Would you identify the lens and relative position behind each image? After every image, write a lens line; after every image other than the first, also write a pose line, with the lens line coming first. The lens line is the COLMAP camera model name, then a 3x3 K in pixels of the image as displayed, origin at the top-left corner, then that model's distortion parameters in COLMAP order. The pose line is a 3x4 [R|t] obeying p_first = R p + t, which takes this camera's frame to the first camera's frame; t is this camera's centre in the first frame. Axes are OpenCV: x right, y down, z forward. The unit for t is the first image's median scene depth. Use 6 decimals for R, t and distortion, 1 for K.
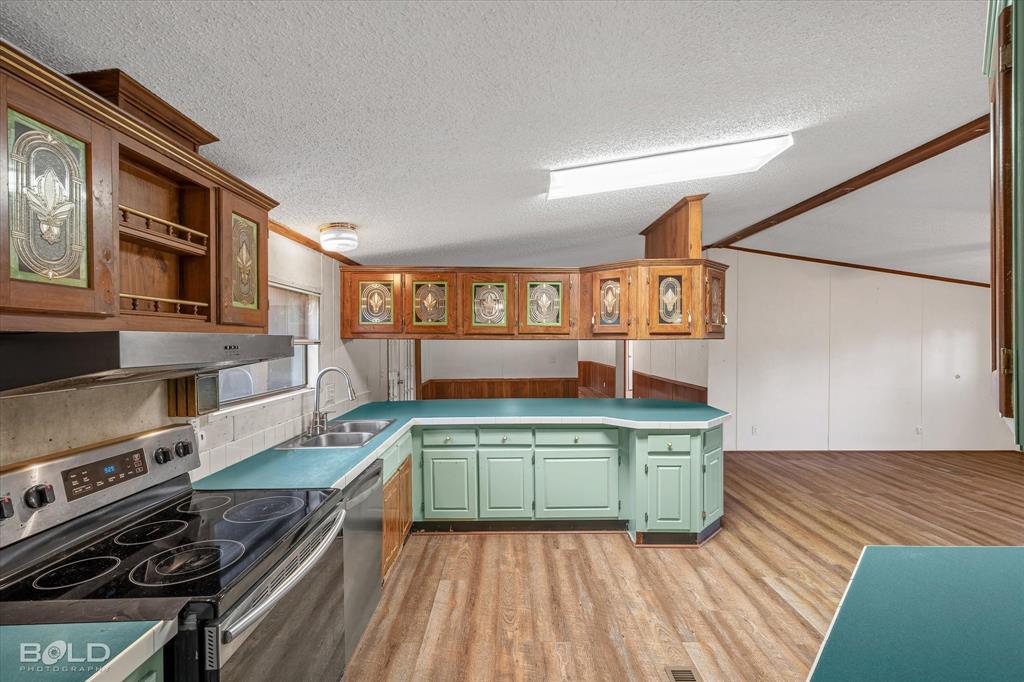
lens RADIAL K [[450.5, 0, 512.0], [0, 450.5, 341.0], [0, 0, 1]] dist [0.001786, 0.000455]
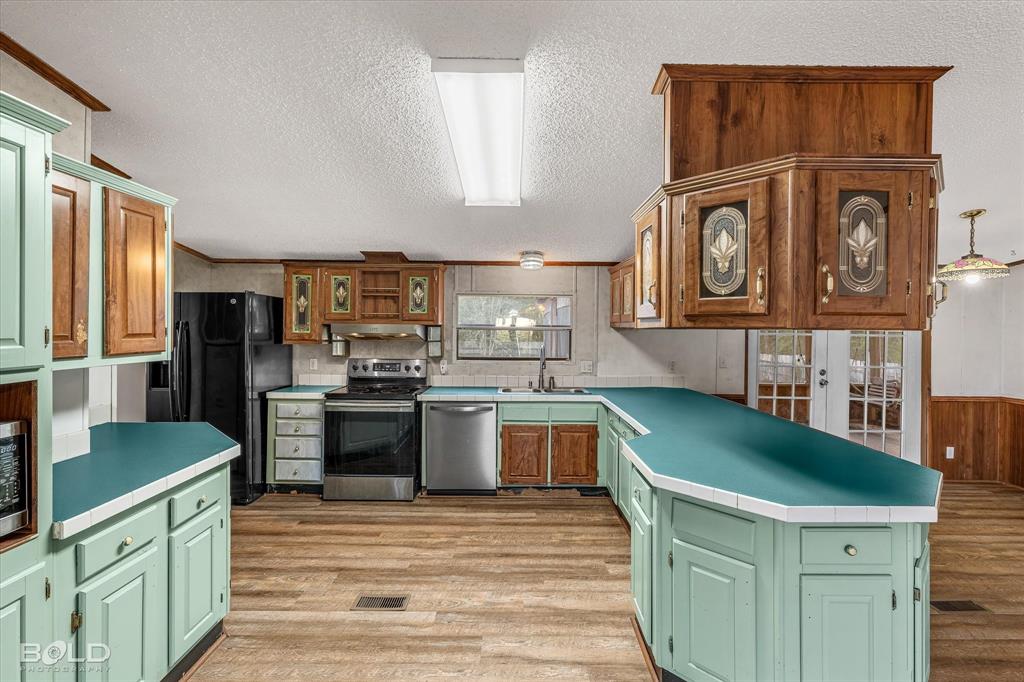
lens RADIAL K [[450.5, 0, 512.0], [0, 450.5, 341.0], [0, 0, 1]] dist [0.001786, 0.000455]
pose [[-0.008917, 0.030168, -0.999505, 0.784428], [-0.010361, 0.999488, 0.030260, -0.003168], [0.999907, 0.010626, -0.008600, 0.651383]]
